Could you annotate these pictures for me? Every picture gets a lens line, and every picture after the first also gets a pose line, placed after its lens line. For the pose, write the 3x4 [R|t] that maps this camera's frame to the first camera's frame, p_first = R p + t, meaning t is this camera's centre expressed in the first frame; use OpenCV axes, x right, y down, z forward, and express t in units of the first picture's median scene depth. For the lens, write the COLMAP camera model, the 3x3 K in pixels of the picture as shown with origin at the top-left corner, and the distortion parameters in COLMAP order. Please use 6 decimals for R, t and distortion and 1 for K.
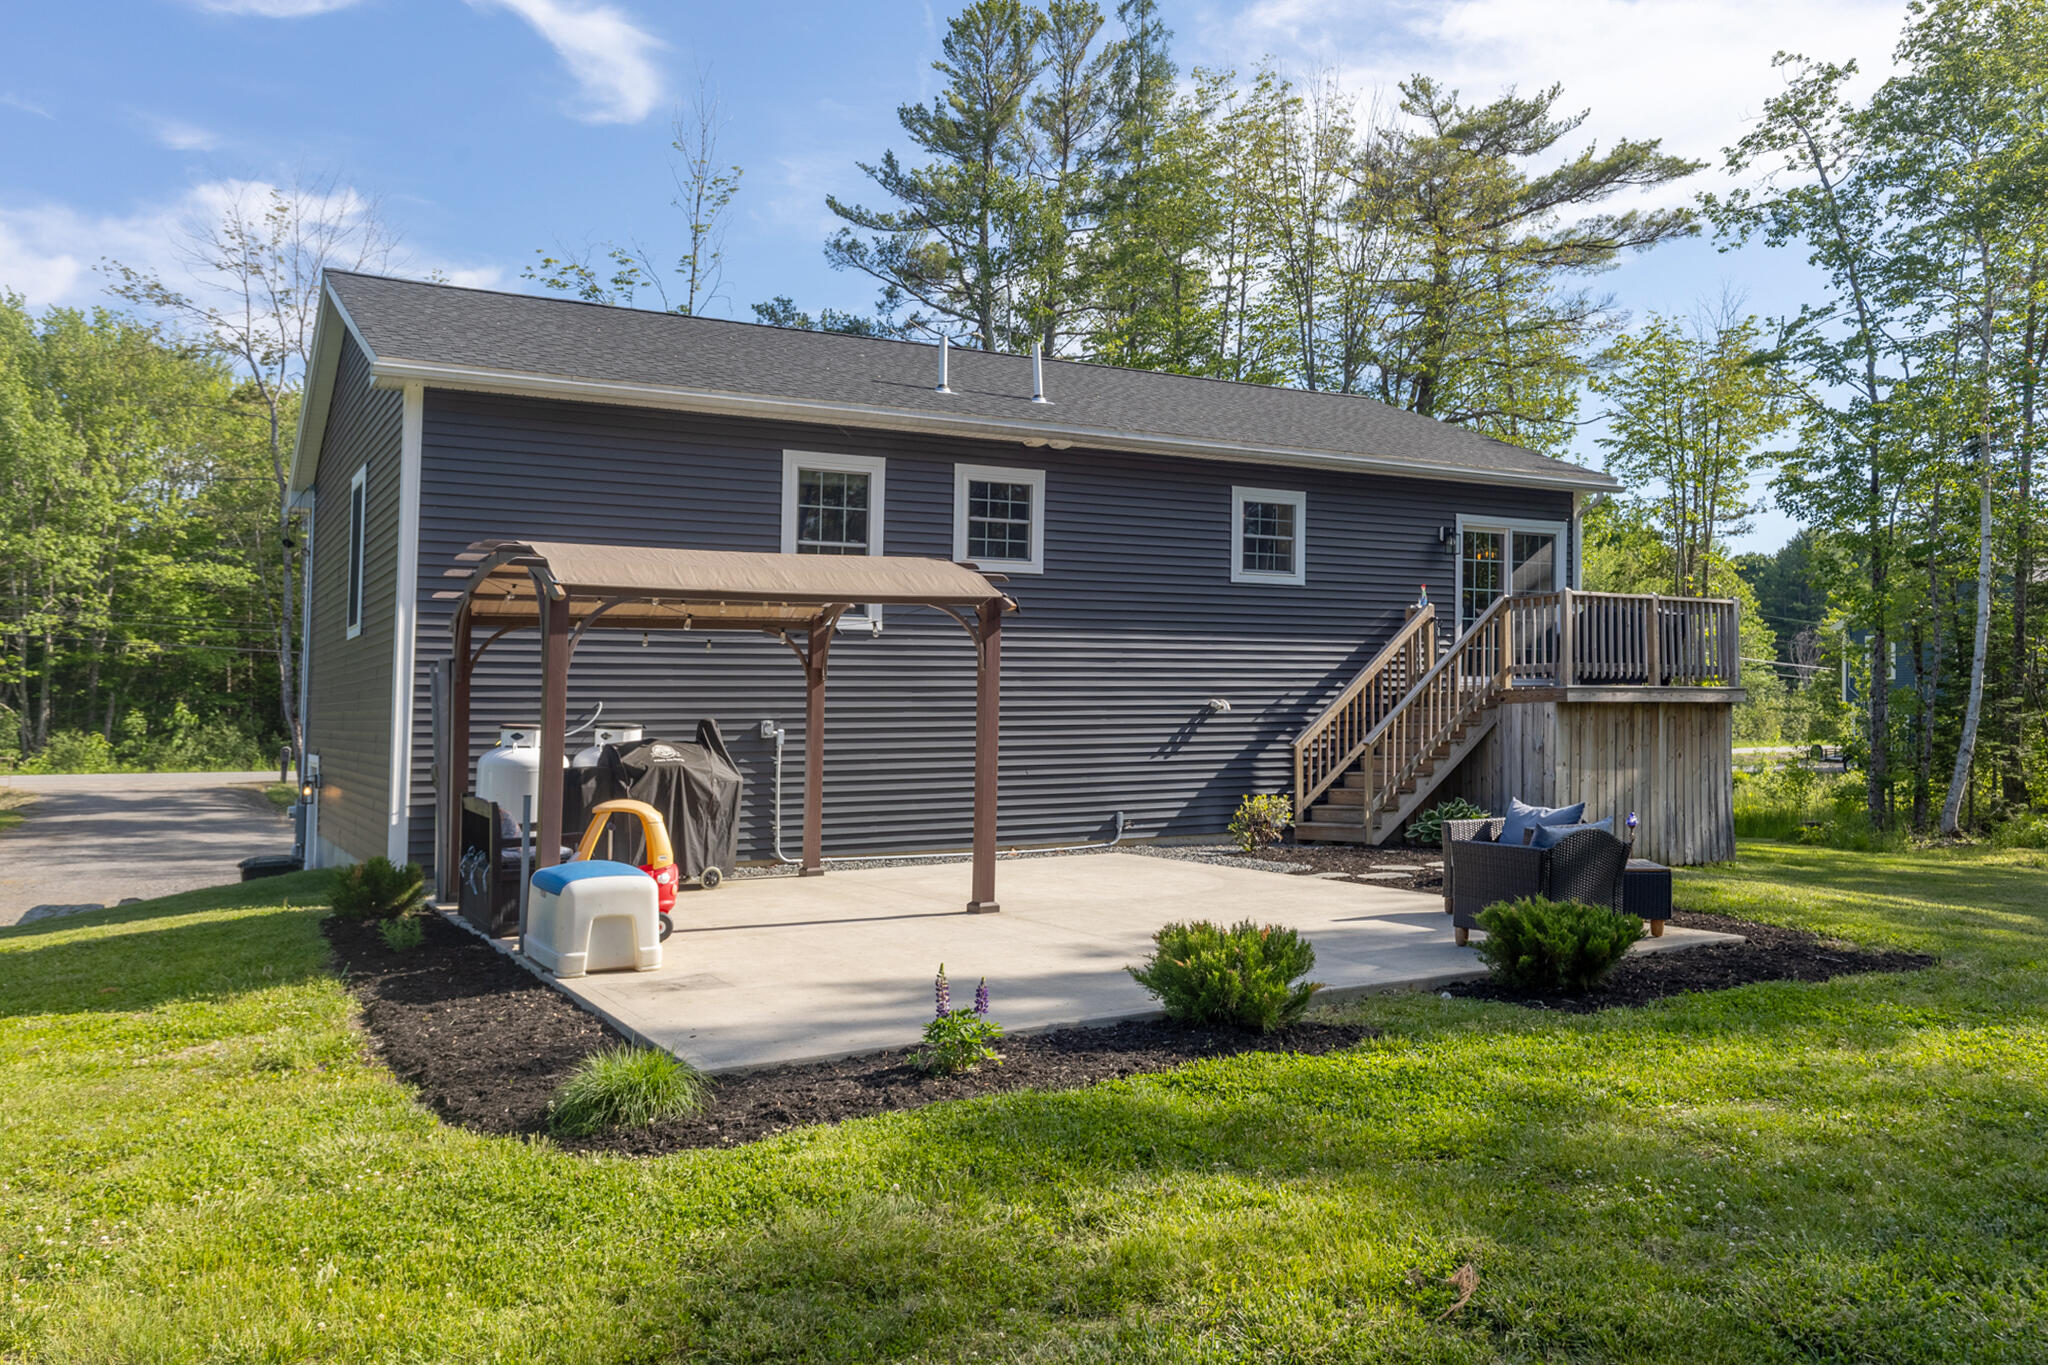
lens RADIAL K [[1466.4, 0, 1024.0], [0, 1466.4, 682.5], [0, 0, 1]] dist [-0.004631, -0.002837]
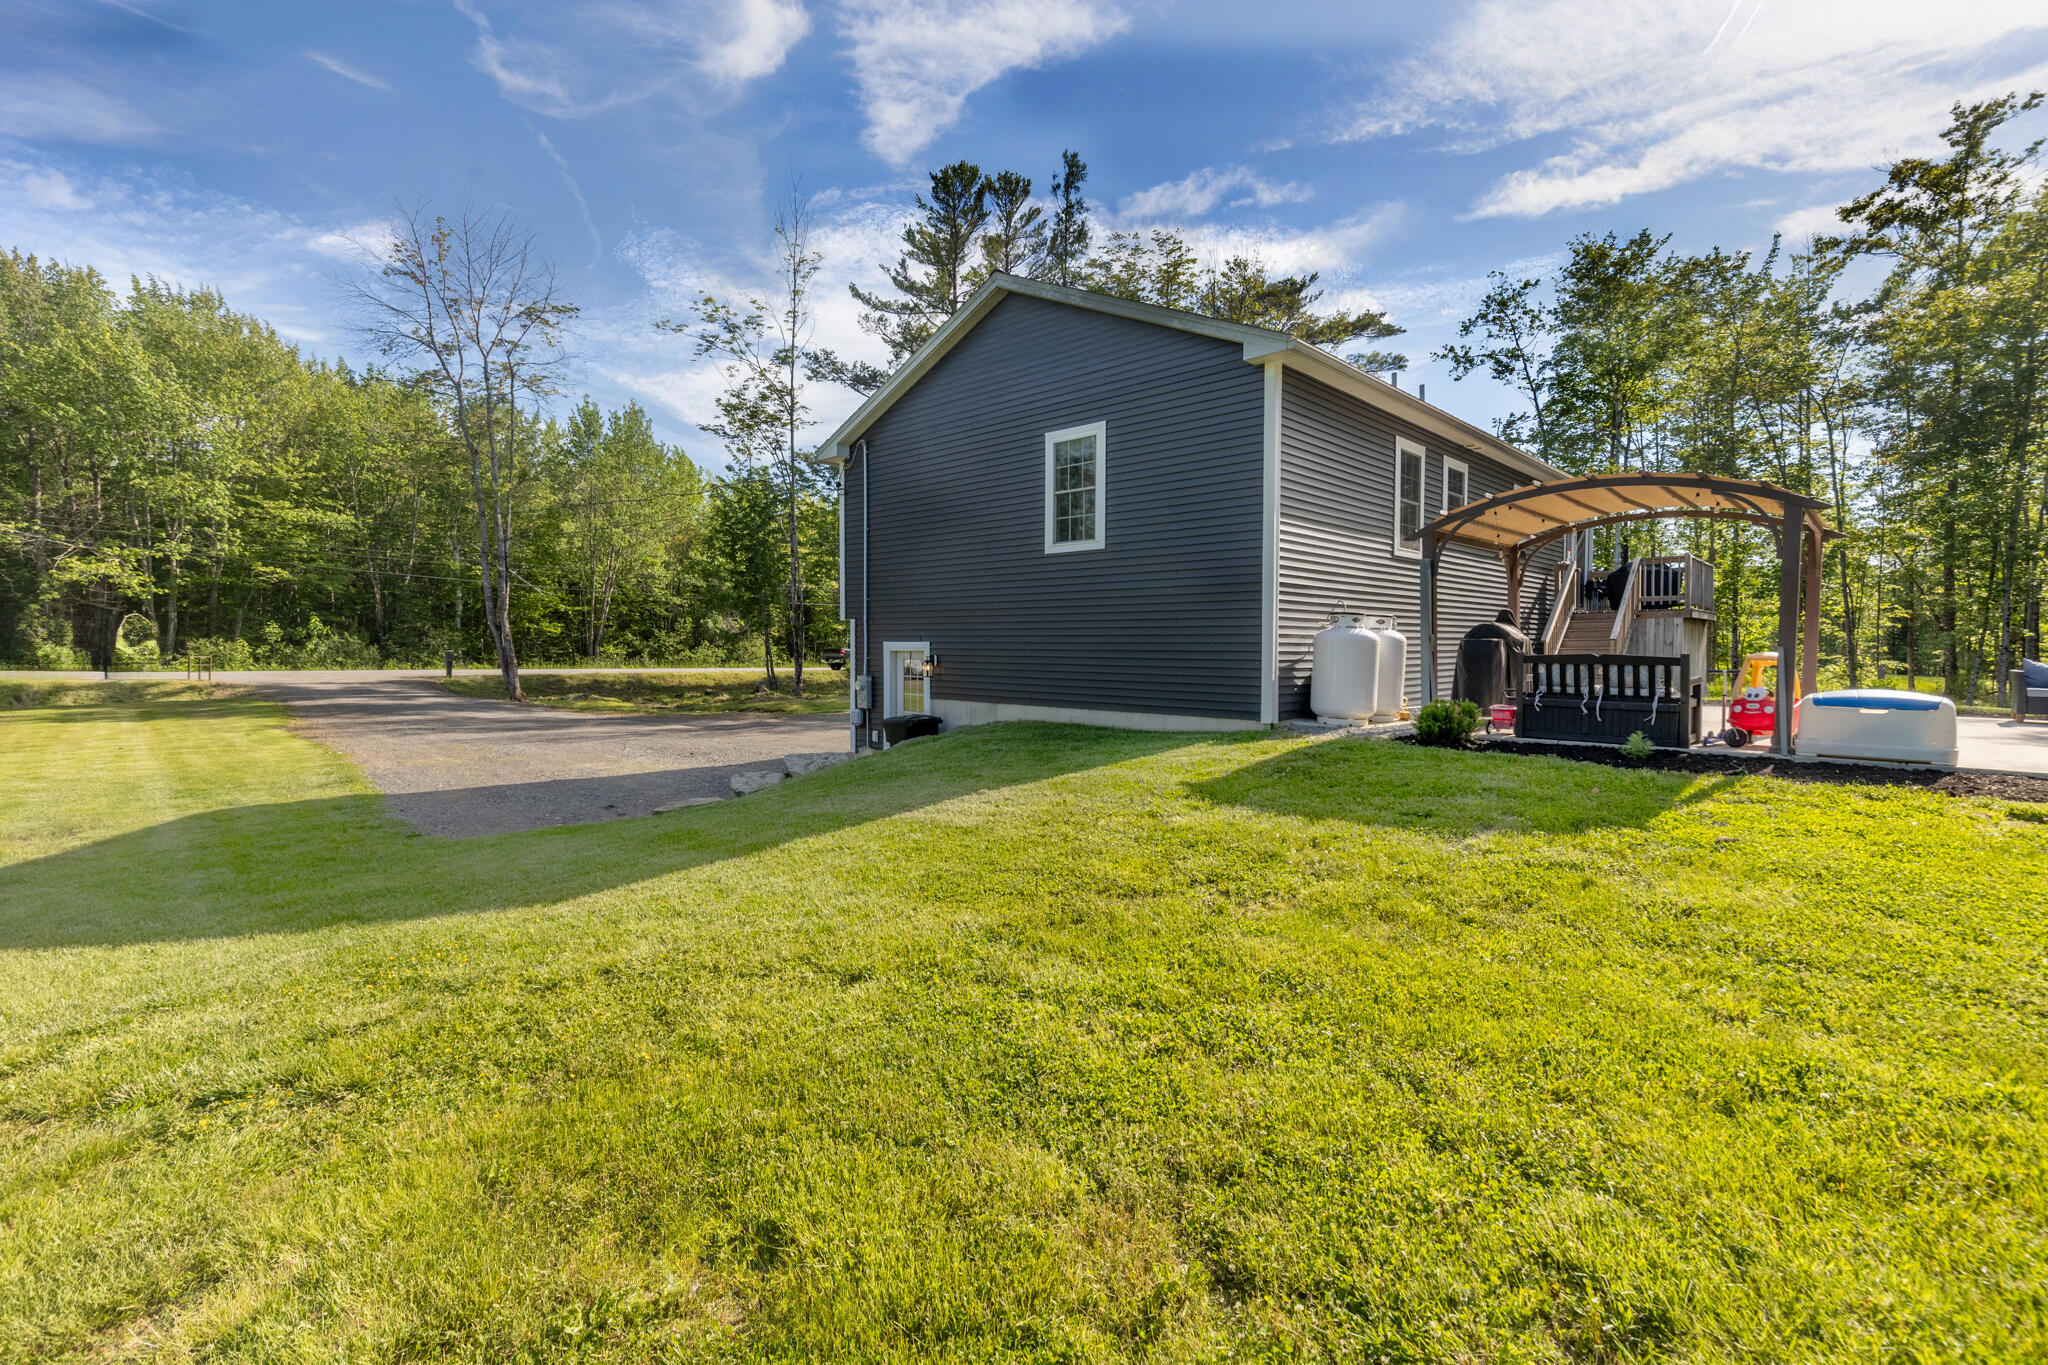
lens RADIAL K [[869.0, 0, 1024.0], [0, 869.0, 682.5], [0, 0, 1]] dist [0.000882, 0.000032]
pose [[0.950670, -0.003931, 0.310178, -0.240913], [-0.017081, 0.997739, 0.064997, 0.012272], [-0.309733, -0.067089, 0.948454, 0.080600]]
